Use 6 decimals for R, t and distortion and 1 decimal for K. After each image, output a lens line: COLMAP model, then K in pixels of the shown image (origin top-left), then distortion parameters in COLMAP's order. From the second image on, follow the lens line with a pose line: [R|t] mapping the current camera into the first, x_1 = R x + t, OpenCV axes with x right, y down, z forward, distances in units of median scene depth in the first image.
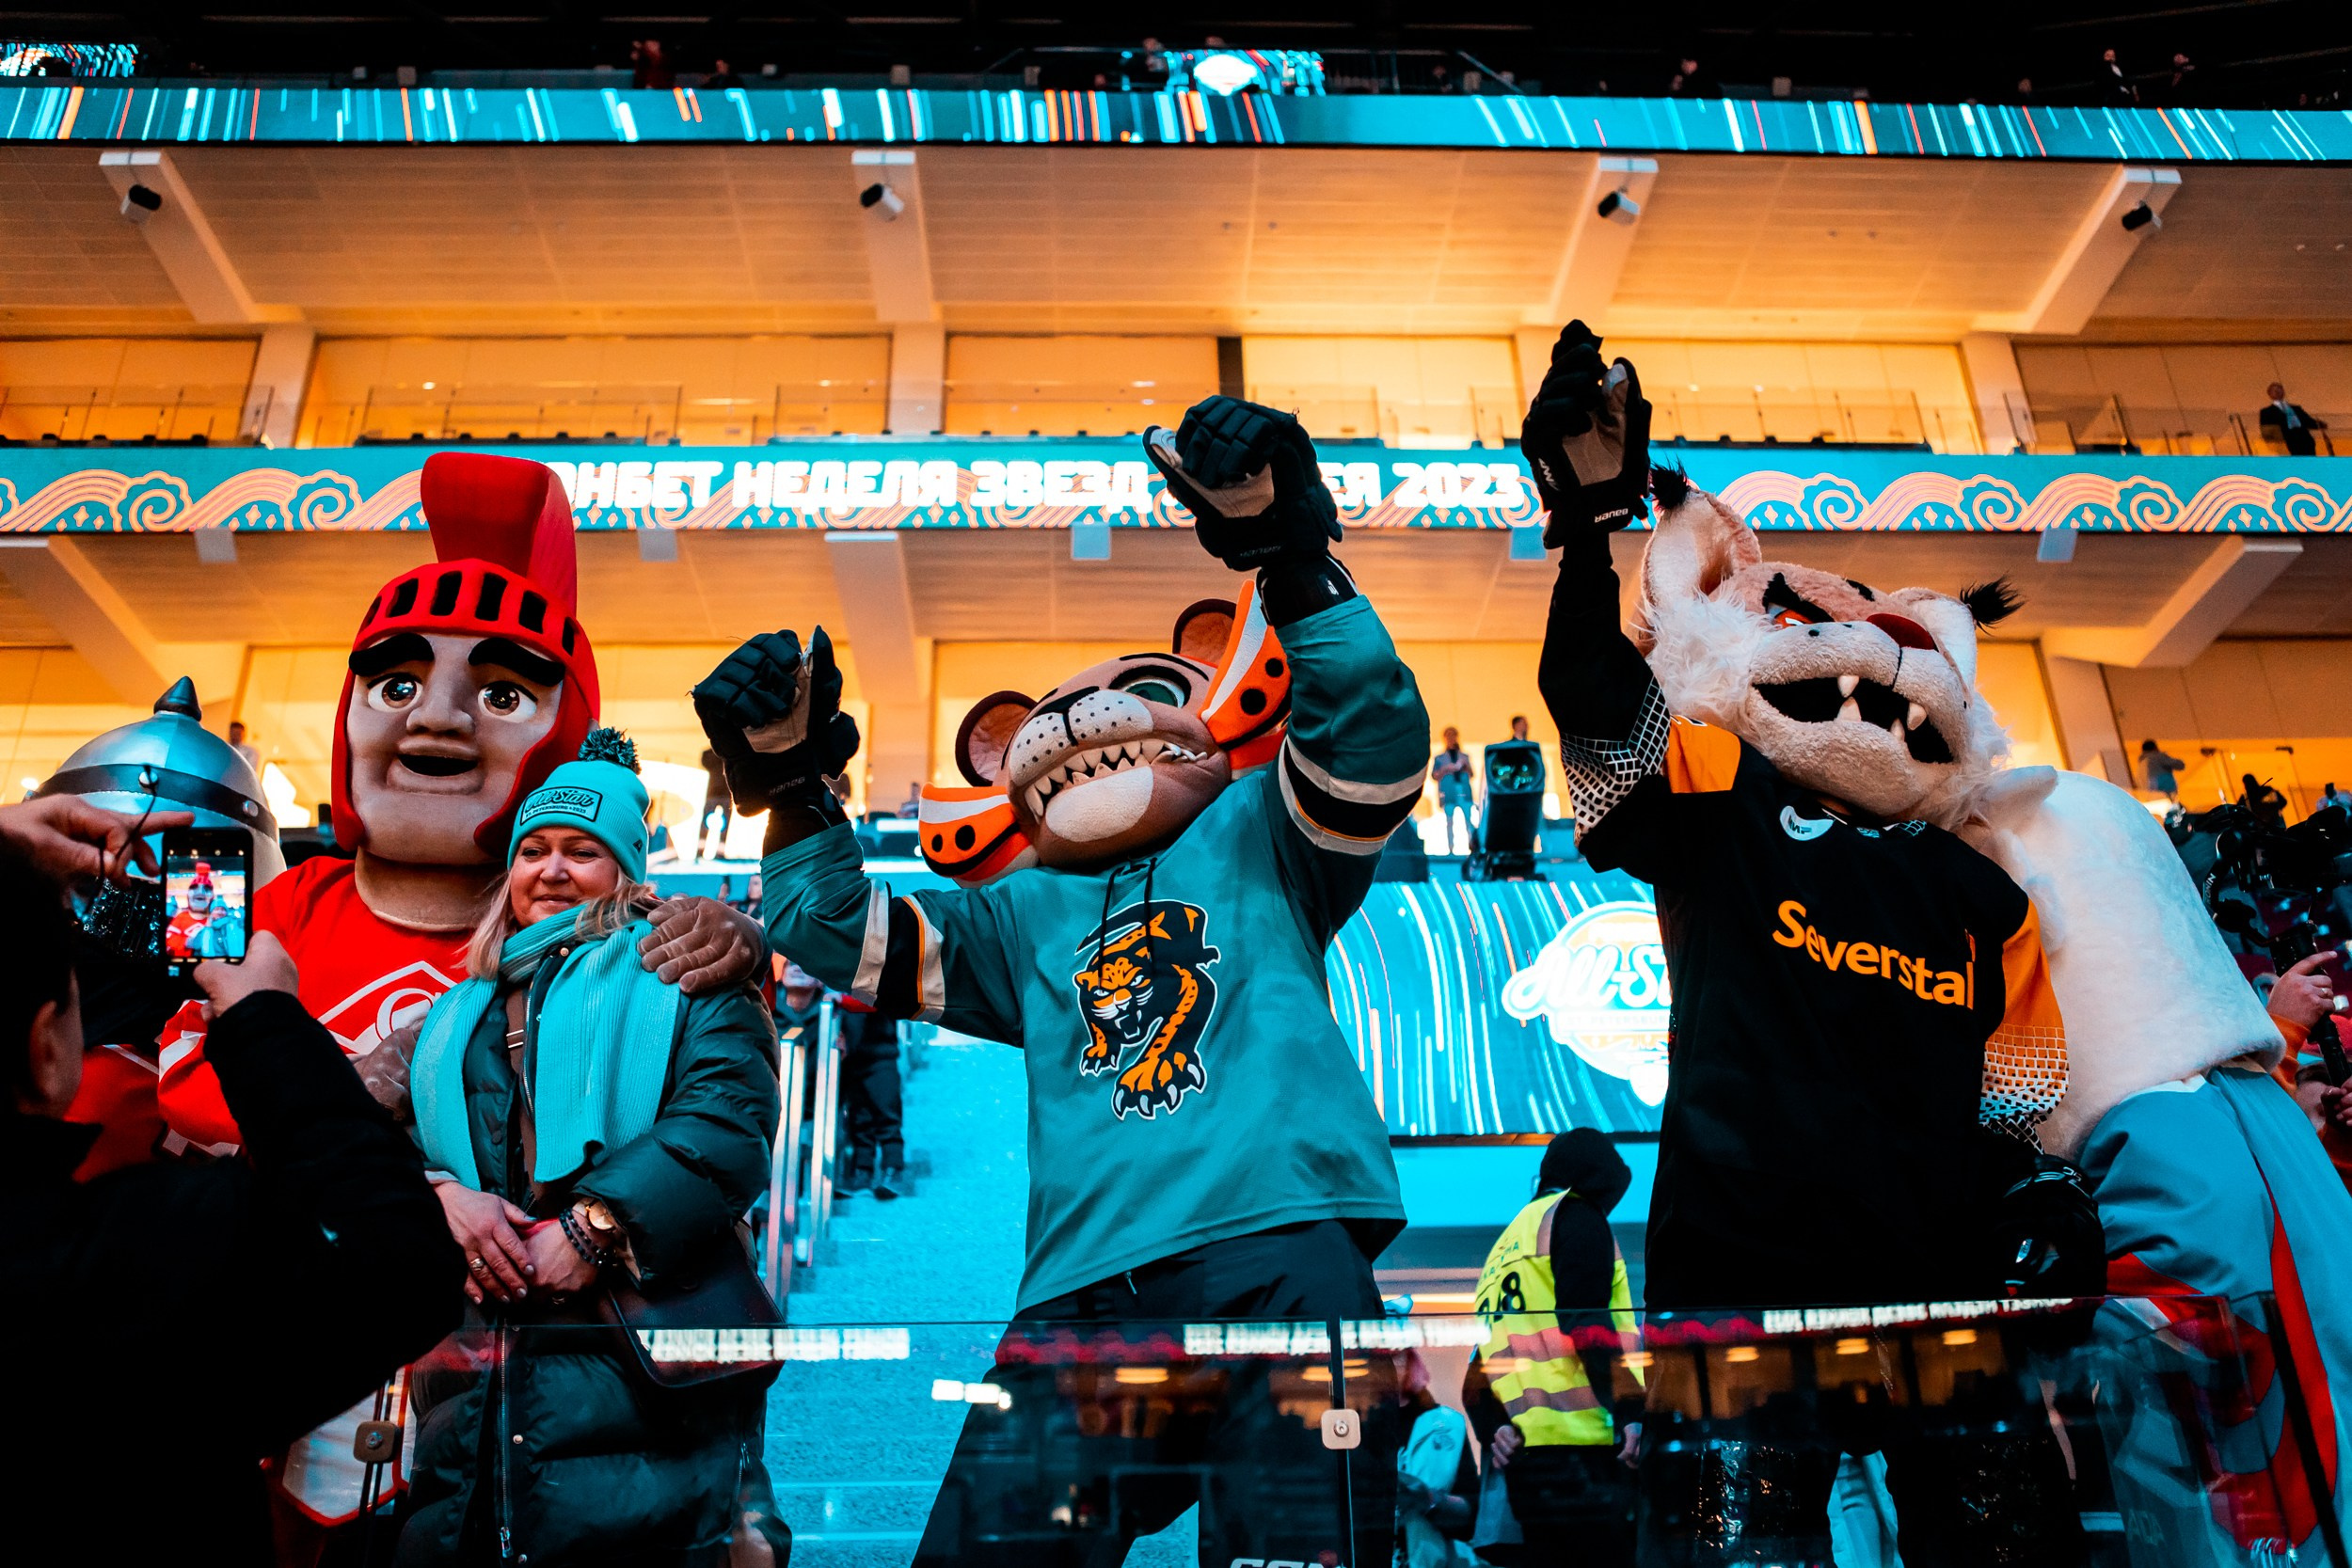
lens RADIAL K [[1925.6, 0, 1176.0], [0, 1925.6, 784.0], [0, 0, 1]] dist [-0.057902, 0.000718]
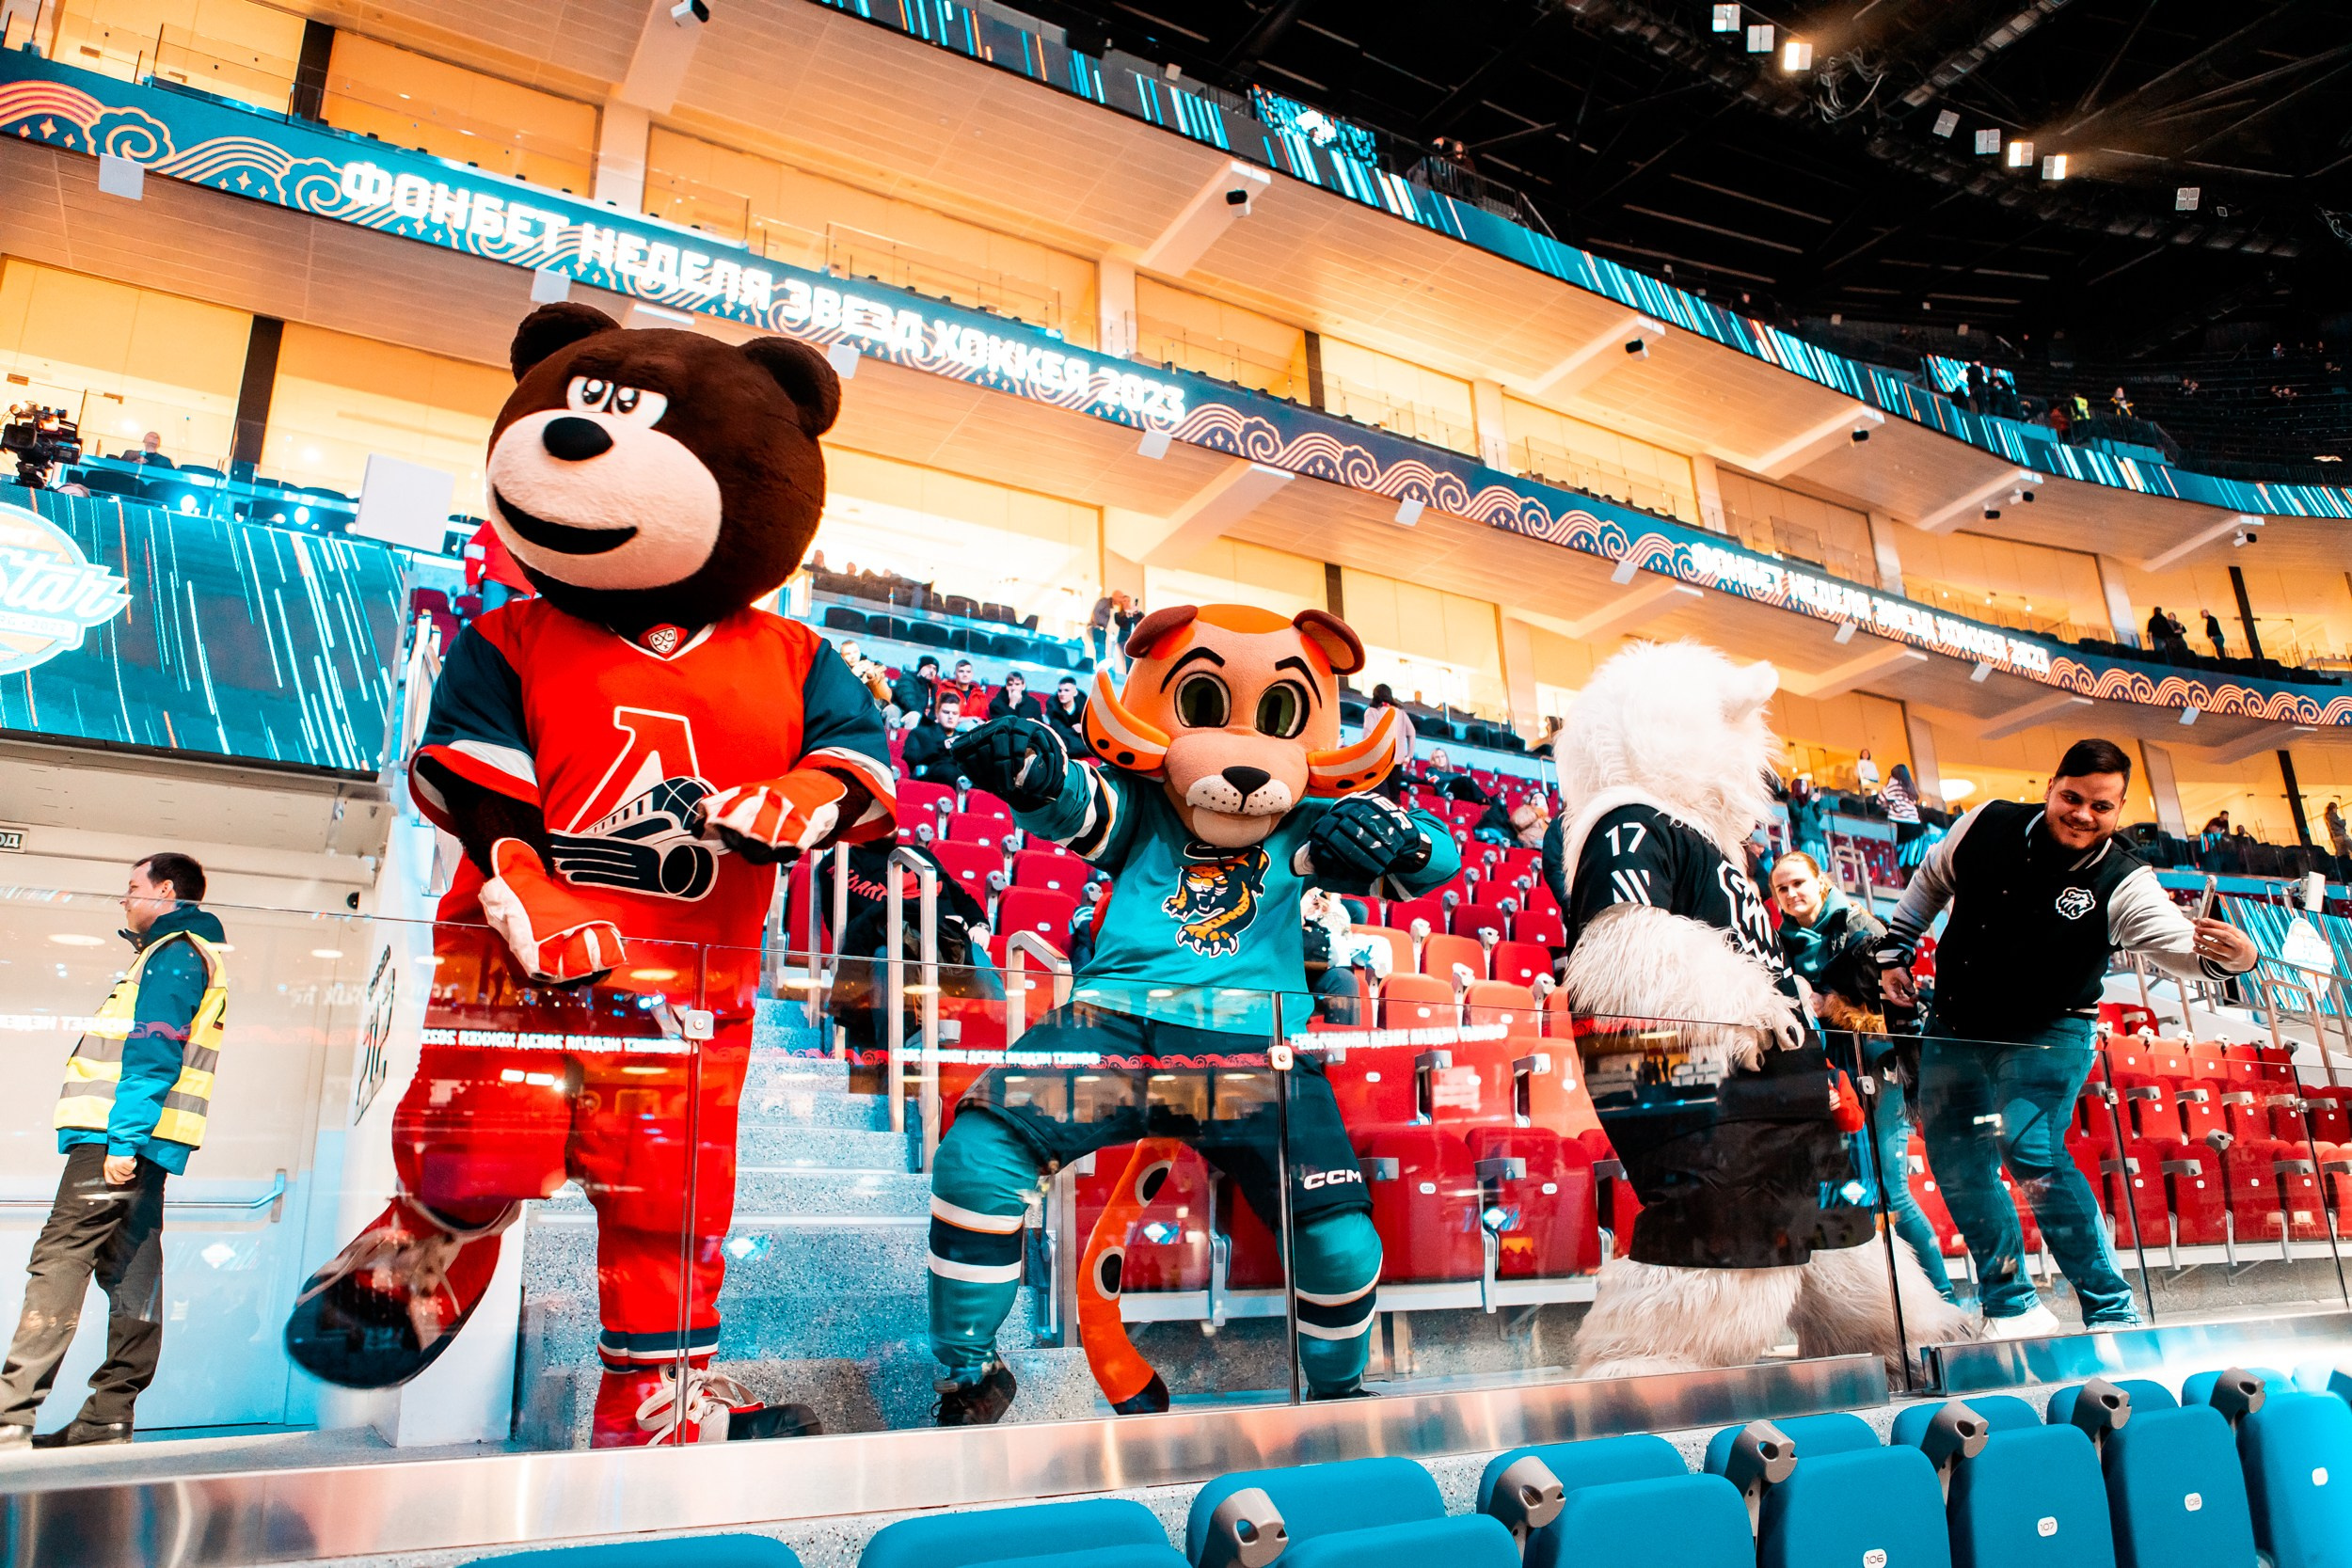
lens RADIAL K [[1598.2, 0, 1176.0], [0, 1598.2, 784.0], [0, 0, 1]] dist [-0.120181, 0.074912]
pose [[0.880999, 0.142313, 0.451207, -0.446318], [-0.202892, 0.975187, 0.088575, 0.004084], [-0.427405, -0.169581, 0.888013, -0.026574]]
